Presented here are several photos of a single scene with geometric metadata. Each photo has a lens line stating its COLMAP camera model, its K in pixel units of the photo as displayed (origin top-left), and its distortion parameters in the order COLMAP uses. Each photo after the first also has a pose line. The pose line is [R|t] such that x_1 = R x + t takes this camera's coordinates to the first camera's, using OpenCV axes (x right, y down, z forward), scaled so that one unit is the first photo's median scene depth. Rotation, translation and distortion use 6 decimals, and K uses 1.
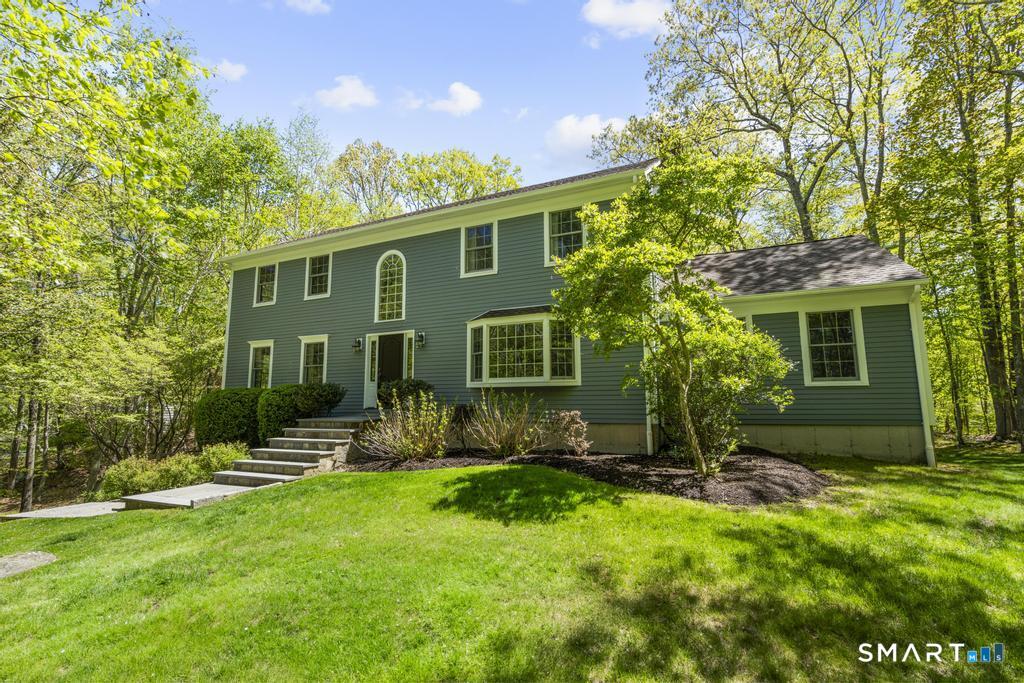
lens RADIAL K [[453.0, 0, 505.0], [0, 453.0, 343.8], [0, 0, 1]] dist [-0.004263, -0.001310]
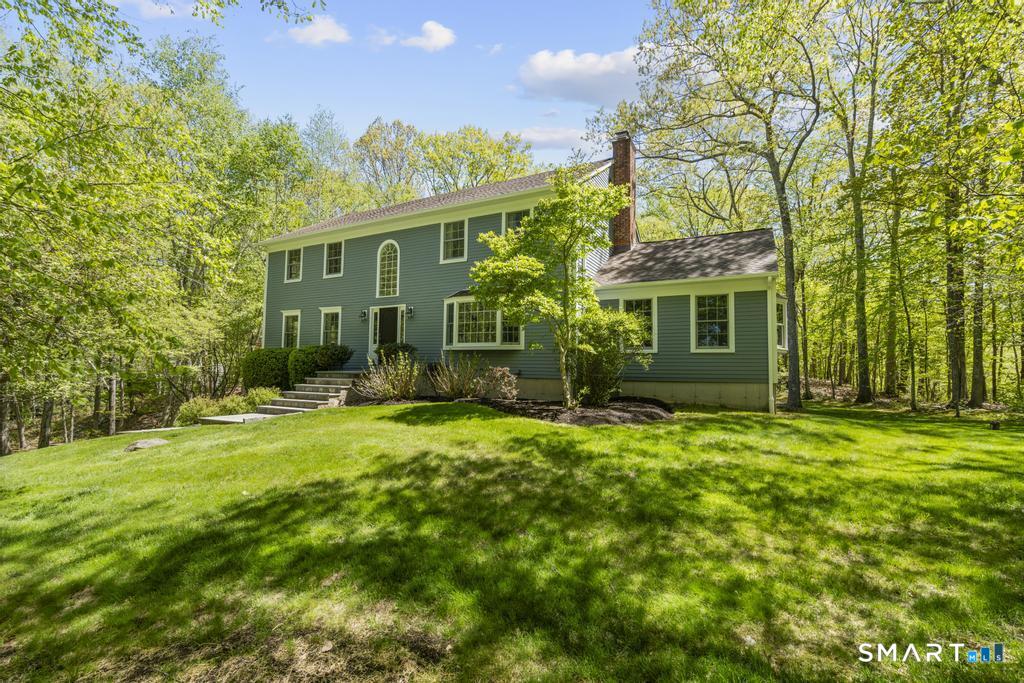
lens RADIAL K [[453.0, 0, 508.0], [0, 453.0, 340.0], [0, 0, 1]] dist [-0.004263, -0.001310]
pose [[0.997967, 0.013690, -0.062244, 0.170672], [-0.009260, 0.997440, 0.070911, -0.023948], [0.063056, -0.070191, 0.995539, -0.262226]]
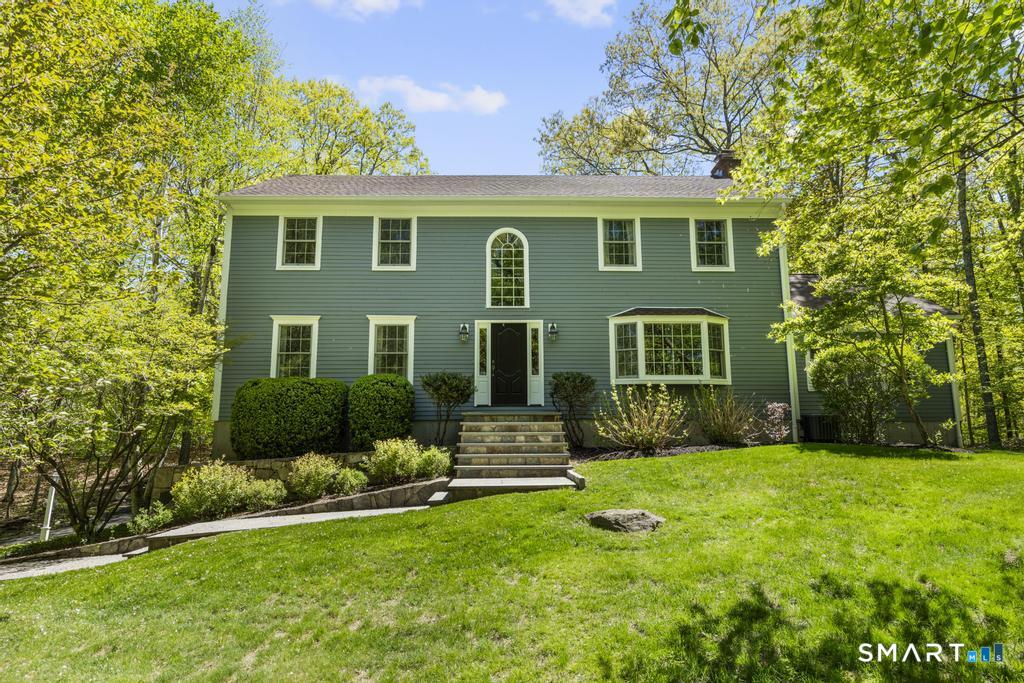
lens RADIAL K [[583.0, 0, 513.7], [0, 583.0, 347.7], [0, 0, 1]] dist [0.009136, 0.001316]
pose [[0.898842, 0.069409, 0.432742, -0.764405], [-0.059031, 0.997556, -0.037388, 0.072196], [-0.434279, 0.008060, 0.900742, -0.027078]]
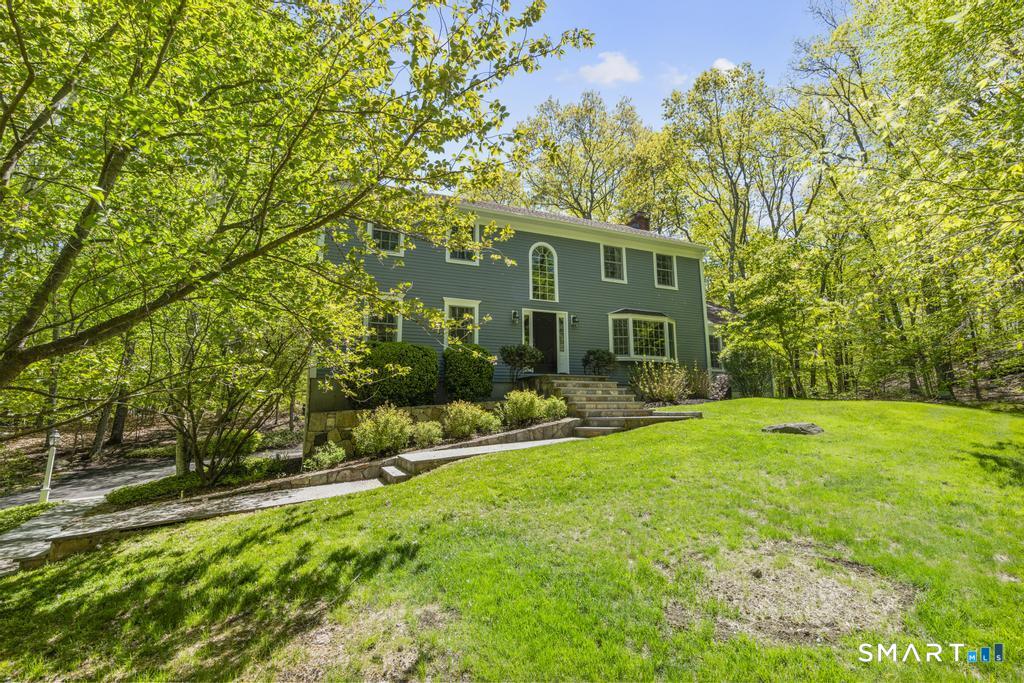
lens RADIAL K [[453.0, 0, 512.1], [0, 453.0, 338.5], [0, 0, 1]] dist [-0.004263, -0.001310]
pose [[0.684594, 0.127139, 0.717751, -1.210498], [-0.090510, 0.991878, -0.089368, 0.169482], [-0.723284, -0.003783, 0.690541, 0.249337]]
